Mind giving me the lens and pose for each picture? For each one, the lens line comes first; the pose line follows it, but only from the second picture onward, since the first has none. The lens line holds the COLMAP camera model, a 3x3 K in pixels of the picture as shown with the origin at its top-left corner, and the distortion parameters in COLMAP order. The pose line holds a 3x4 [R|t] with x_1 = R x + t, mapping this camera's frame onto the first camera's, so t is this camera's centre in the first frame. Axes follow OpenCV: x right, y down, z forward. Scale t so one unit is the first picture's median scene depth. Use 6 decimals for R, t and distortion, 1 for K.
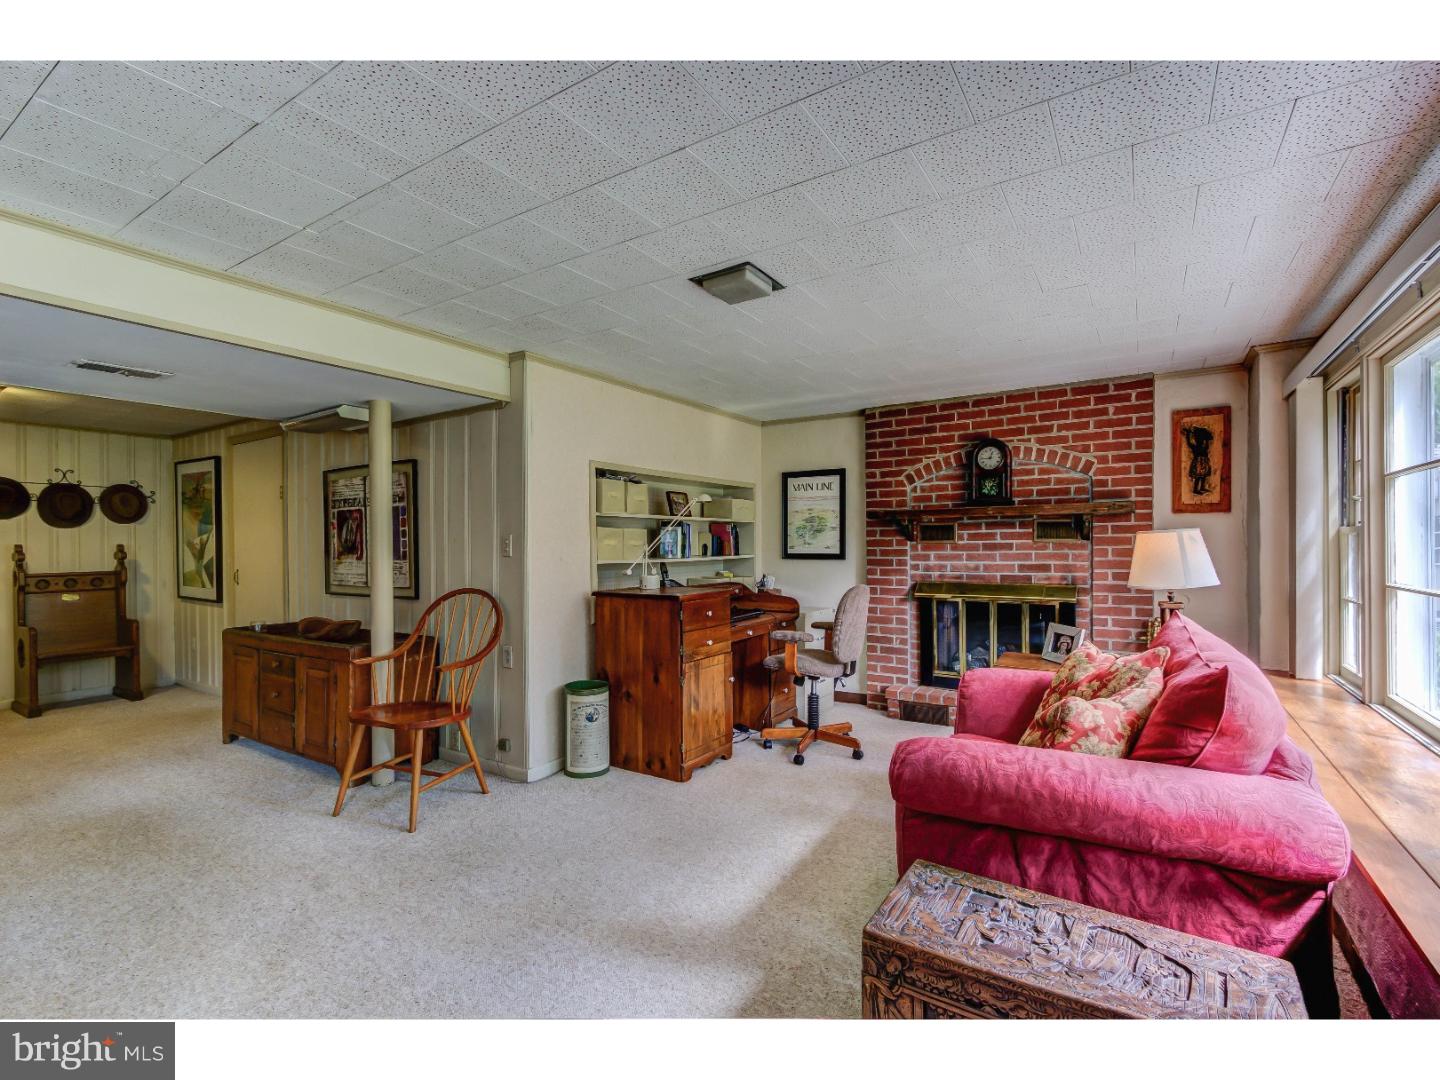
lens RADIAL K [[656.3, 0, 722.2], [0, 656.3, 542.7], [0, 0, 1]] dist [0.000310, 0.001747]
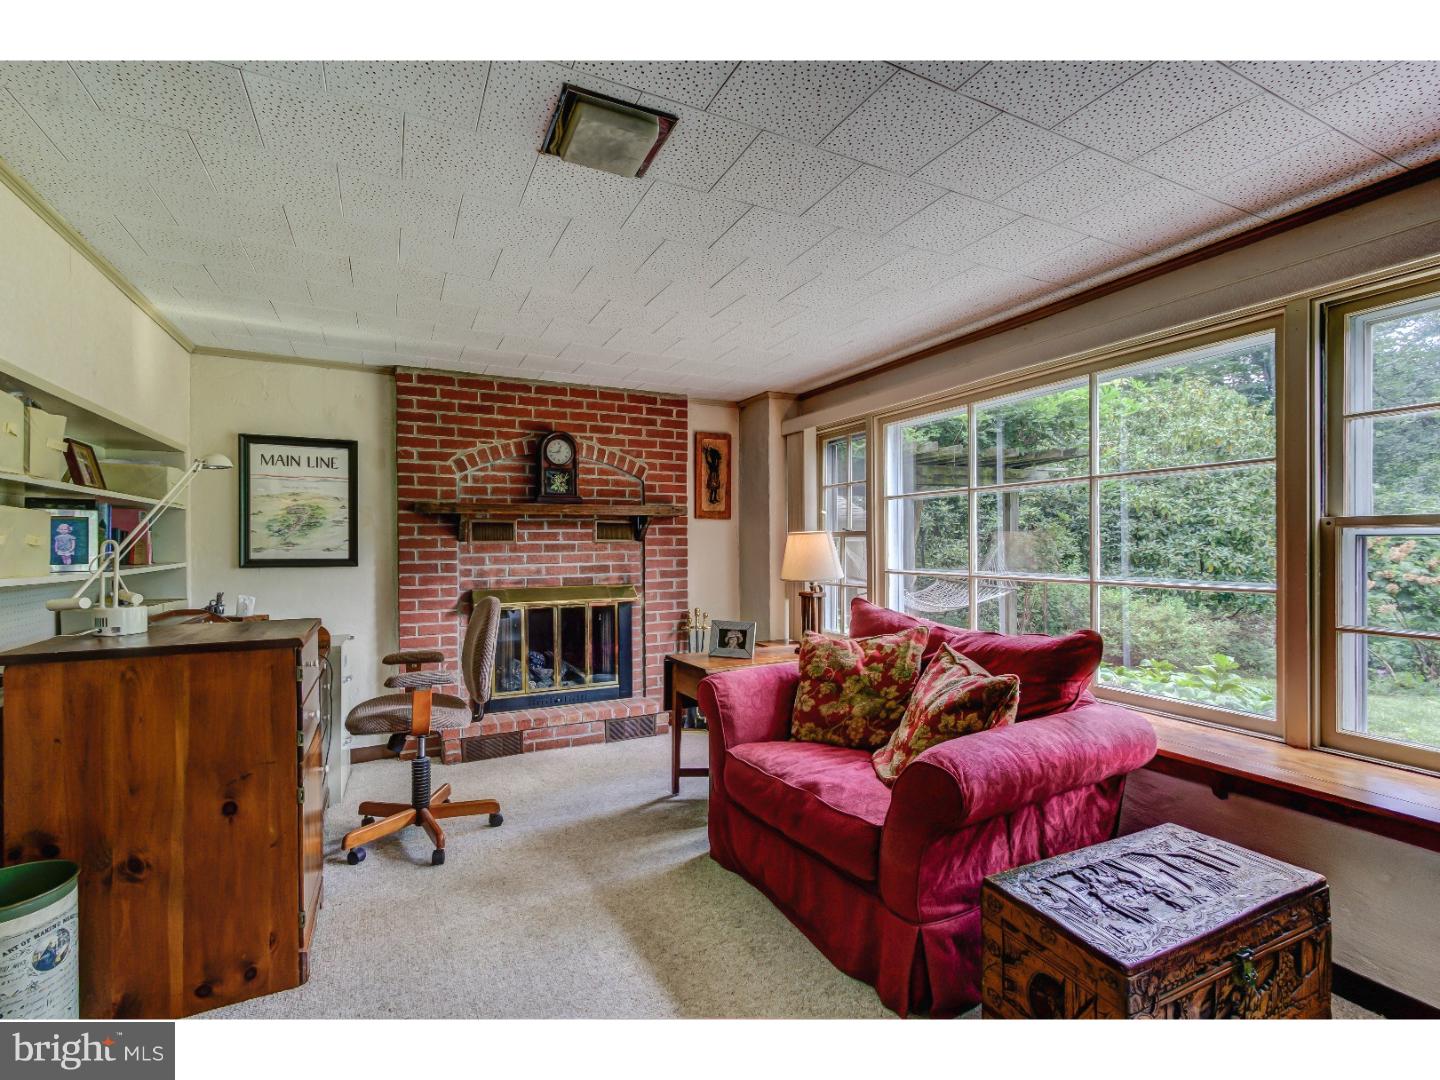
lens RADIAL K [[656.3, 0, 721.4], [0, 656.3, 542.9], [0, 0, 1]] dist [0.000310, 0.001747]
pose [[0.510200, 0.004812, 0.860042, -0.269180], [0.000854, 0.999981, -0.006102, 0.005341], [-0.860055, 0.003848, 0.510186, 0.327966]]
